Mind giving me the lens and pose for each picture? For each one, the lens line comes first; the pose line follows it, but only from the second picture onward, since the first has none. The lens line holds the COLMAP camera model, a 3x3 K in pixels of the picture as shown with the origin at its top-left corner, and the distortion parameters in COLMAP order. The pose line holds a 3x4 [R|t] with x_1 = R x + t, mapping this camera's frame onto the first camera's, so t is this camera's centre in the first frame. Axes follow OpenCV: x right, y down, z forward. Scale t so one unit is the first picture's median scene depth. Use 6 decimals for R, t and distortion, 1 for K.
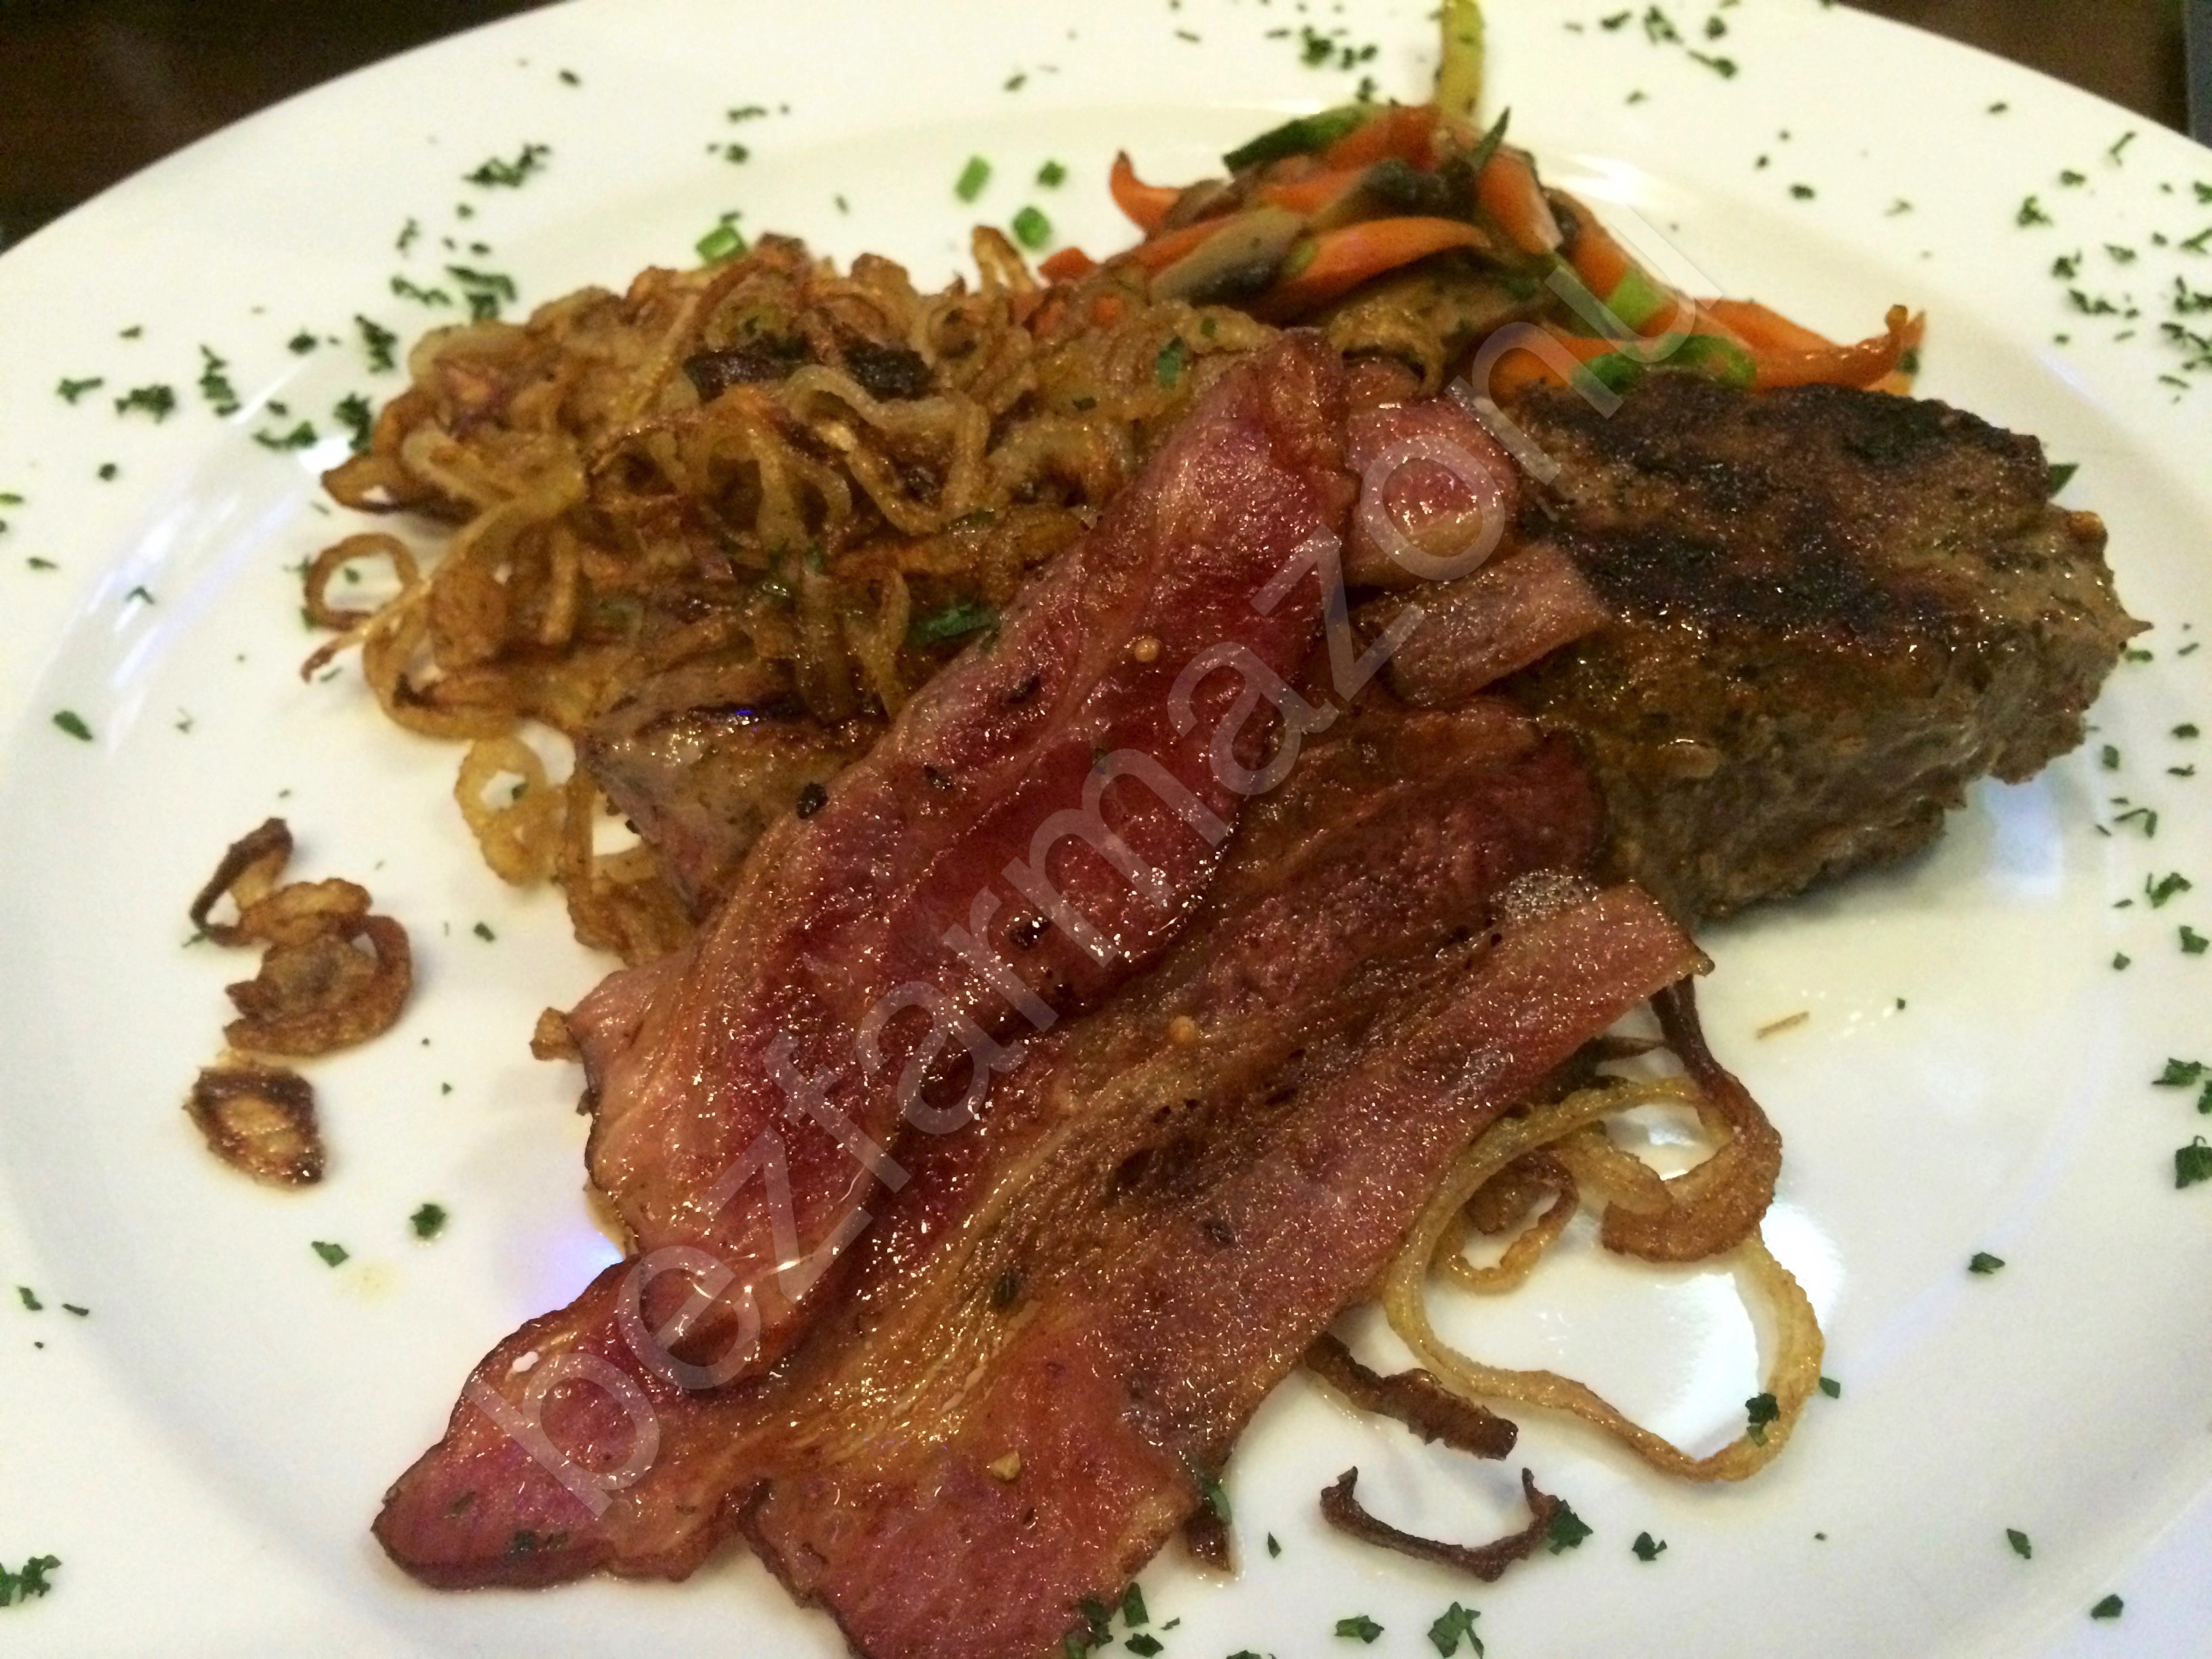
lens RADIAL K [[1913.2, 0, 1106.0], [0, 1913.2, 829.5], [0, 0, 1]] dist [0.079796, -0.147513]
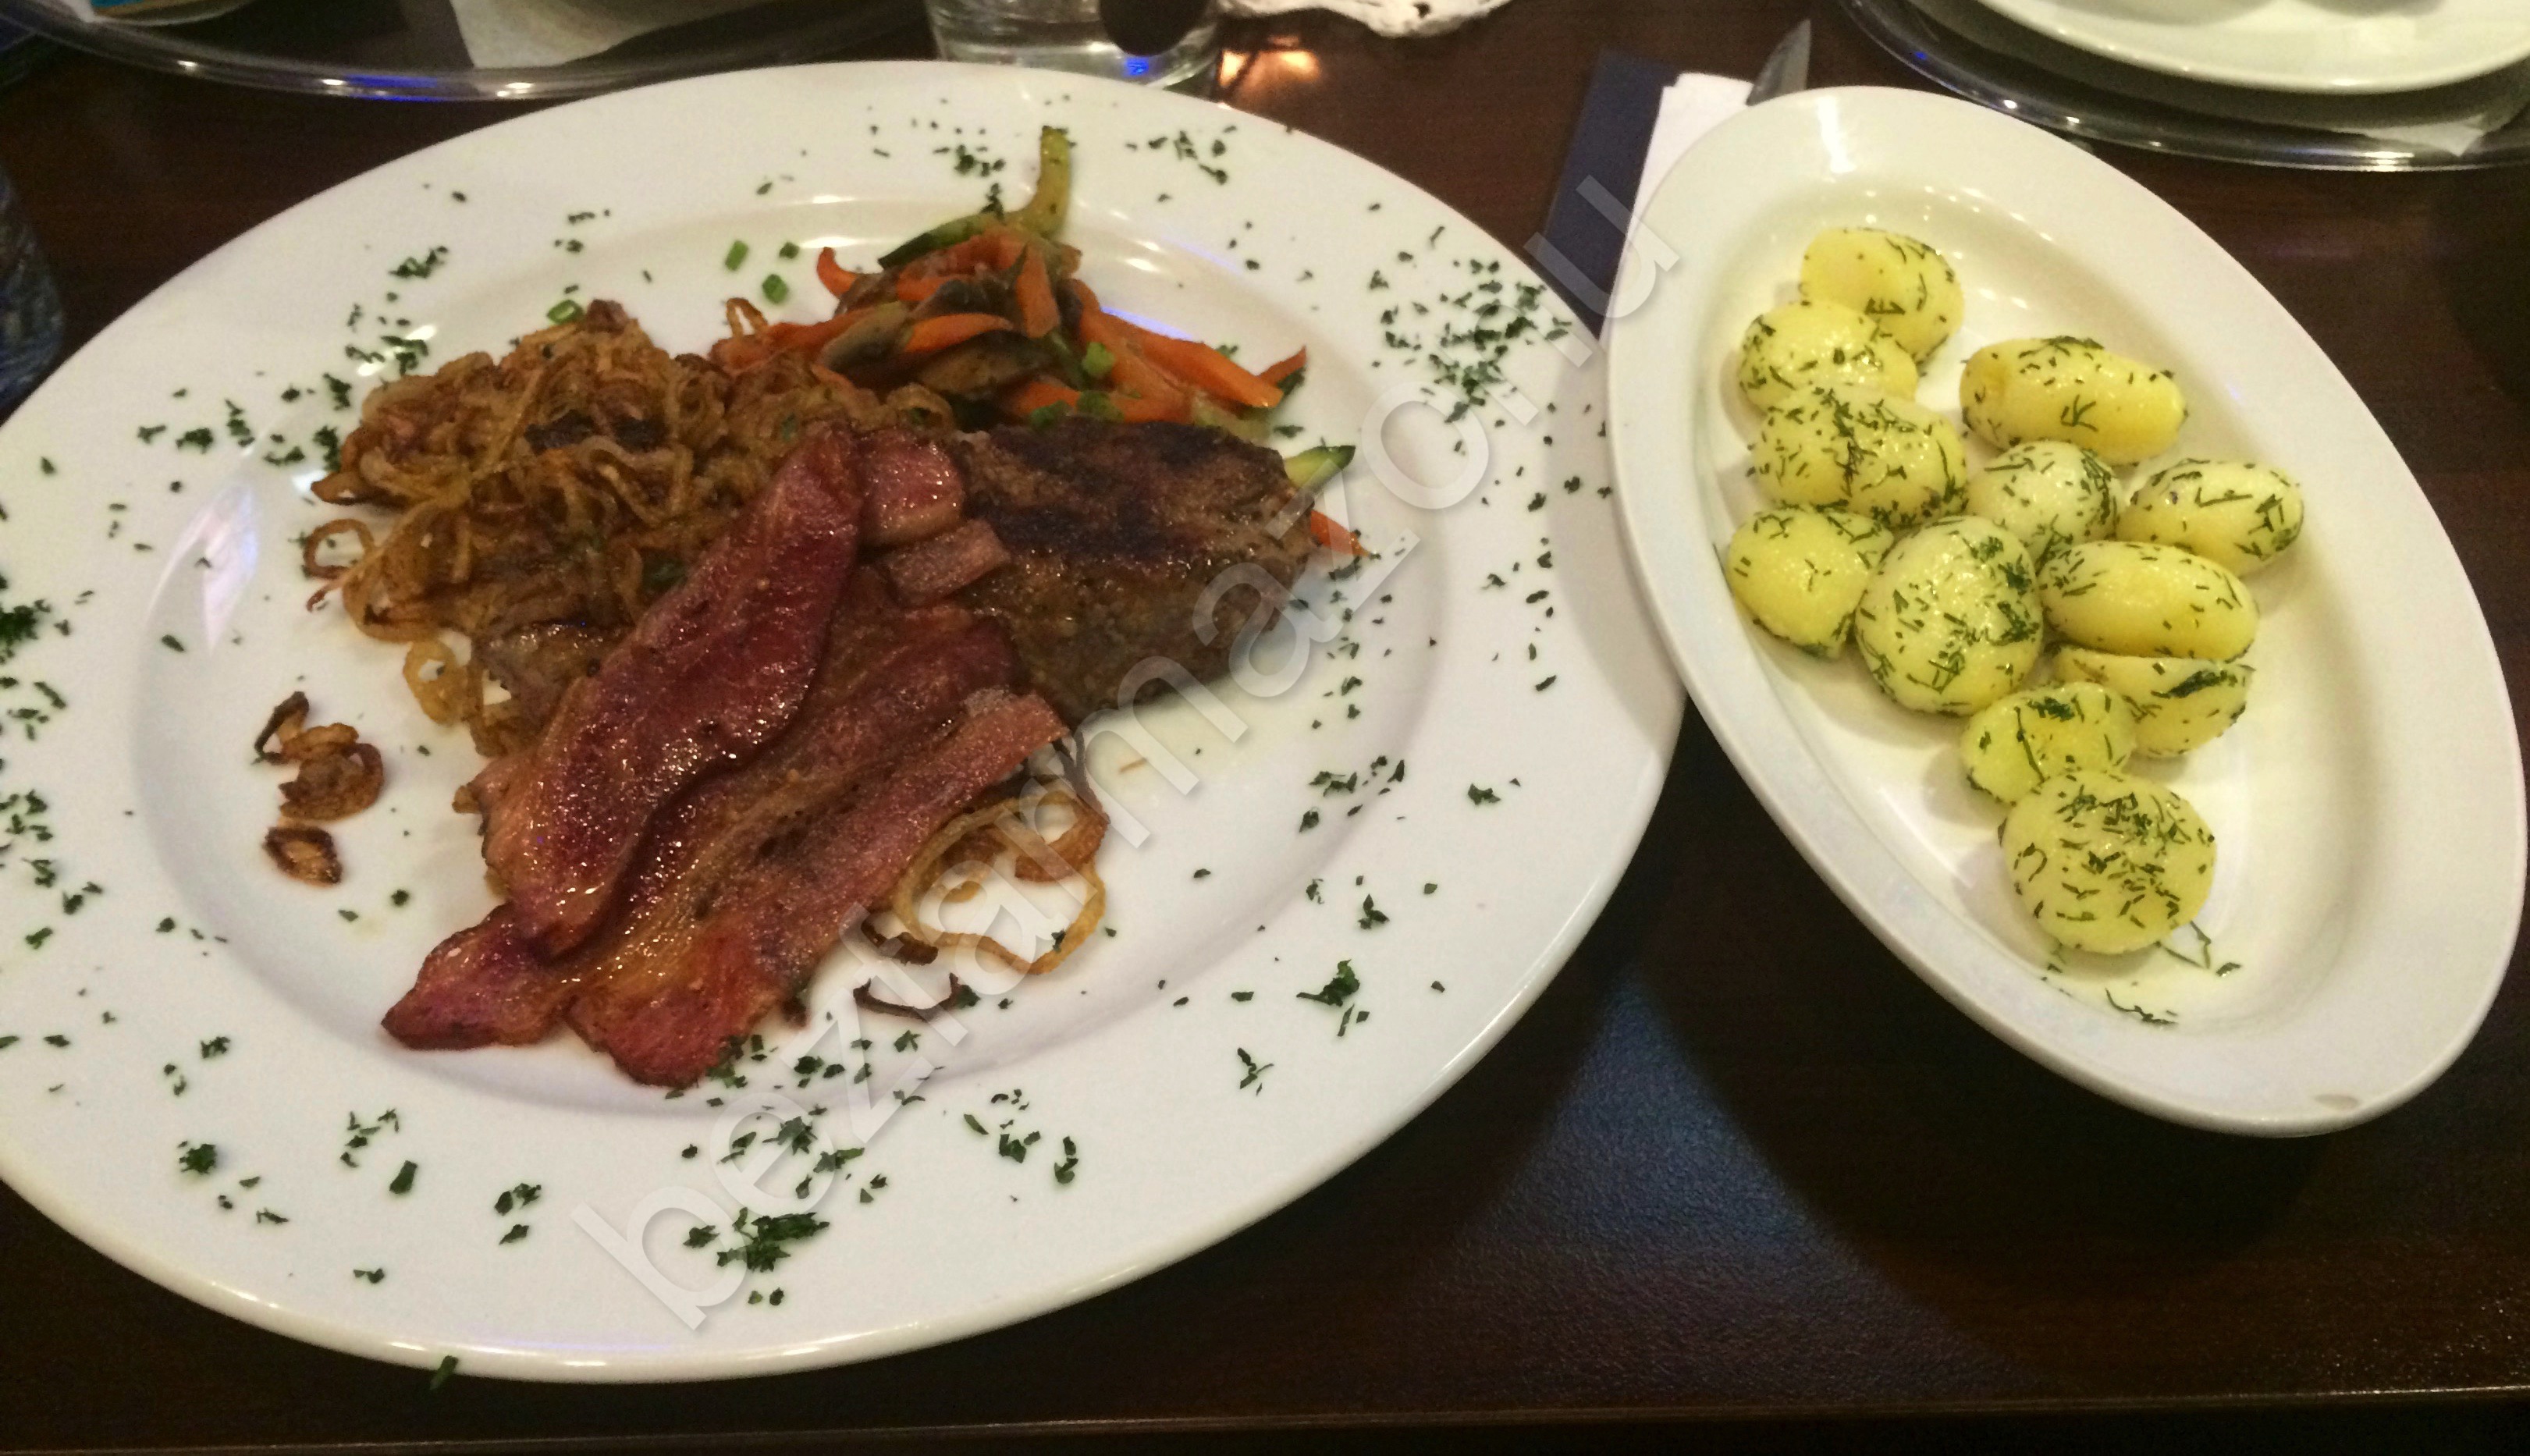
lens RADIAL K [[2127.1, 0, 1263.6], [0, 2127.1, 656.7], [0, 0, 1]] dist [0.059299, -0.081777]
pose [[0.996726, -0.041853, 0.069177, 0.328339], [0.043074, 0.998940, -0.016262, 0.033807], [-0.068423, 0.019188, 0.997472, -1.065539]]
